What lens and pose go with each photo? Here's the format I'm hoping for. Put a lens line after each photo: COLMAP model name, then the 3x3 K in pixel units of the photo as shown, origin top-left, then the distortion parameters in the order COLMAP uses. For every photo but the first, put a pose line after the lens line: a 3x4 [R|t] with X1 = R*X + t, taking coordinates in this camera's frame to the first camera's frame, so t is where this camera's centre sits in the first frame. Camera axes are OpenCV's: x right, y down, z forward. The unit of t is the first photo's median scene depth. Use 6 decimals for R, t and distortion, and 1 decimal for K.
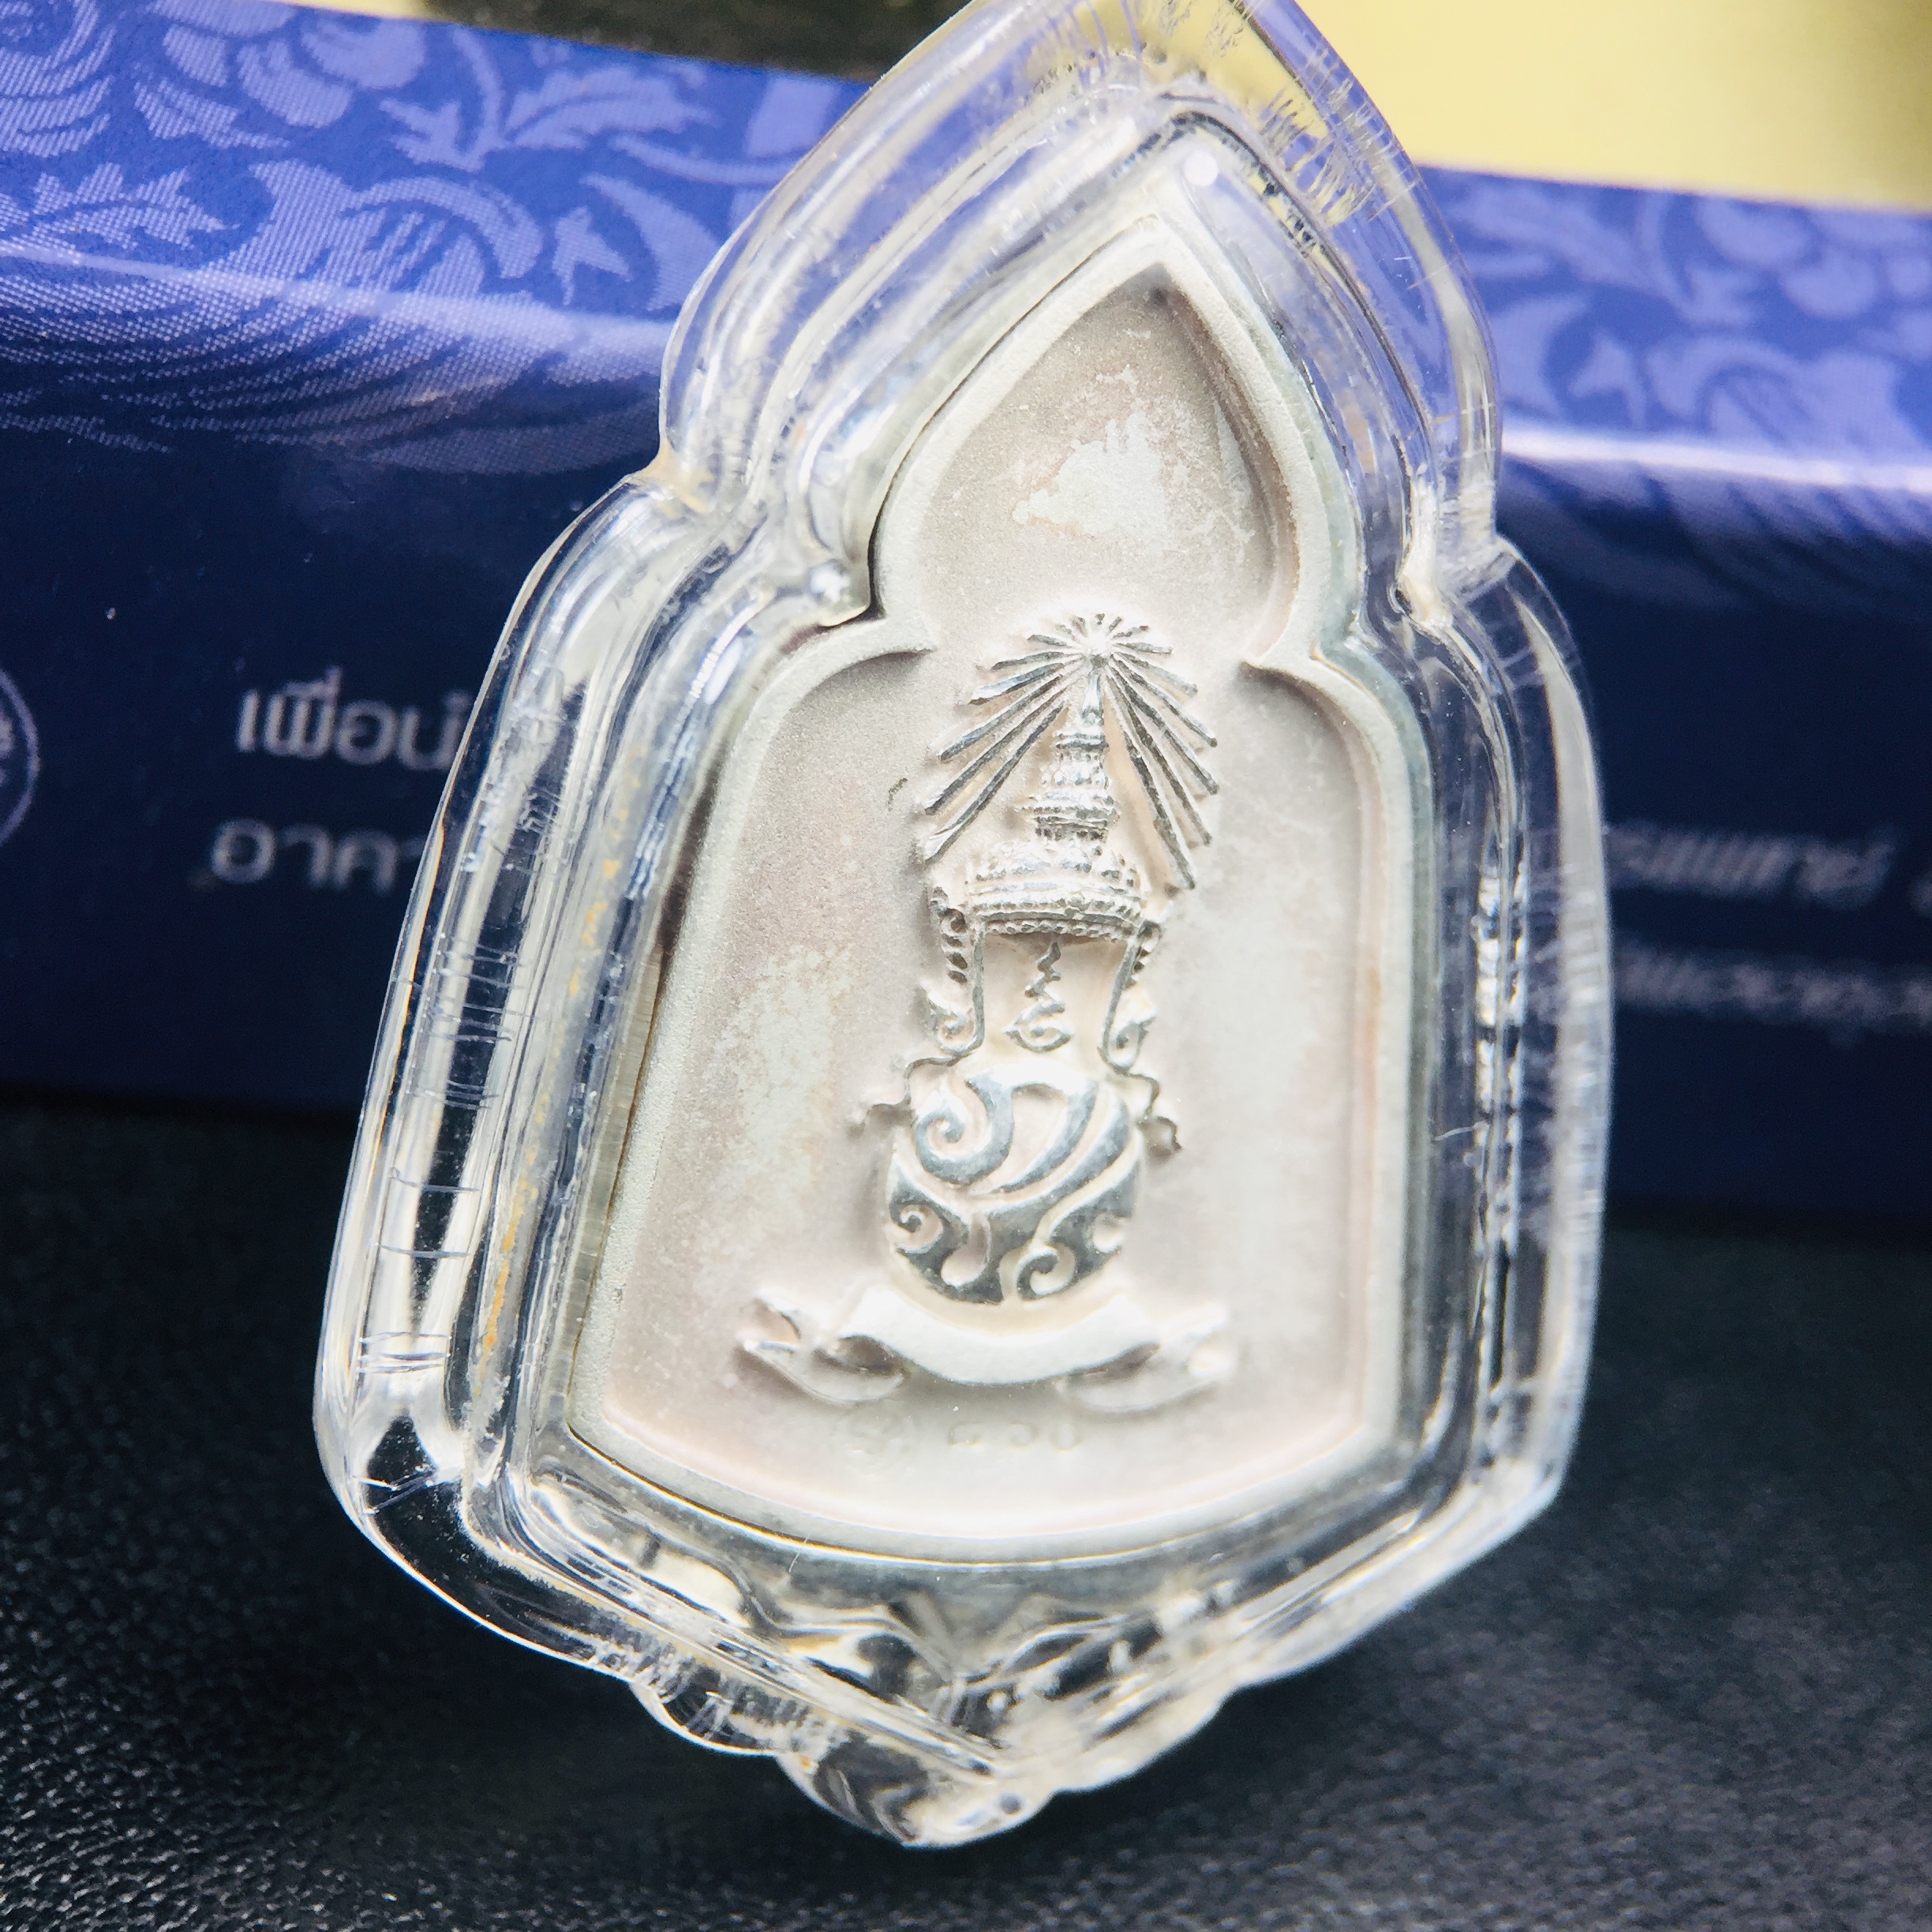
lens RADIAL K [[5079.9, 0, 1050.6], [0, 5079.9, 942.6], [0, 0, 1]] dist [0.743498, 0.000000]
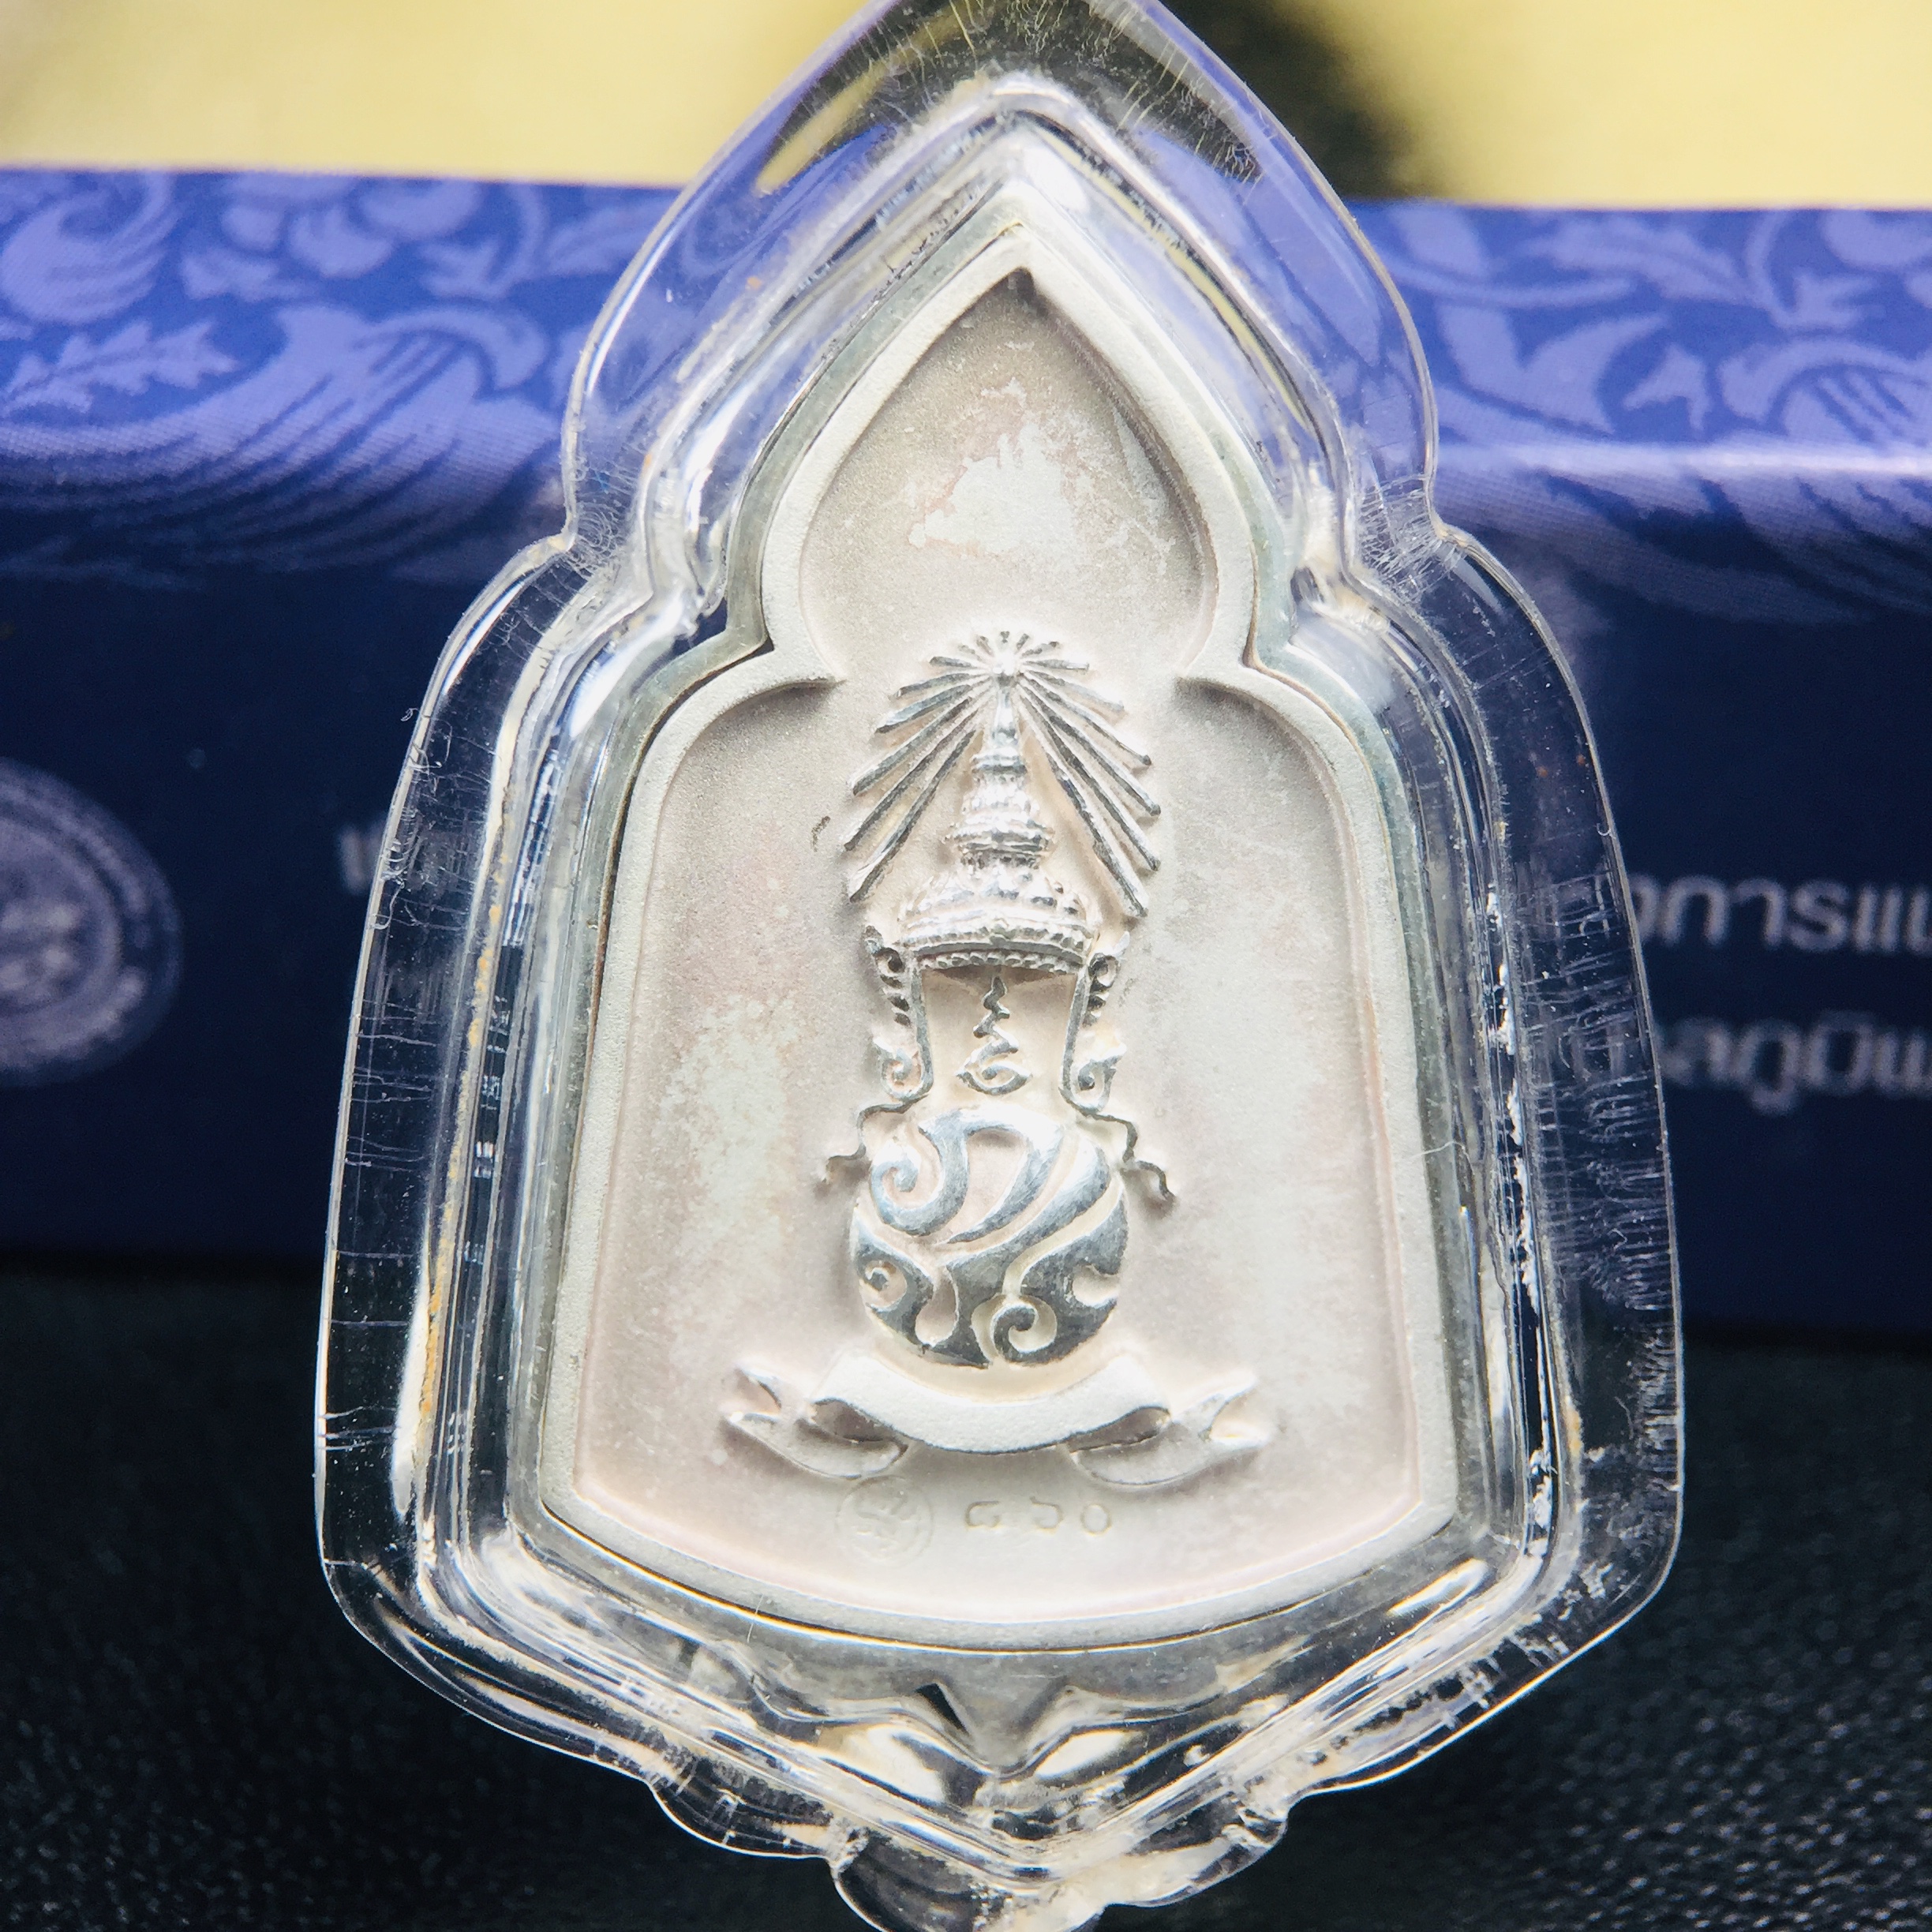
lens RADIAL K [[5079.9, 0, 994.2], [0, 5079.9, 919.5], [0, 0, 1]] dist [0.743498, 0.000000]
pose [[0.944462, -0.079921, -0.318754, 0.309004], [0.036605, 0.989525, -0.139643, 0.123833], [0.326575, 0.120219, 0.937495, 0.092087]]
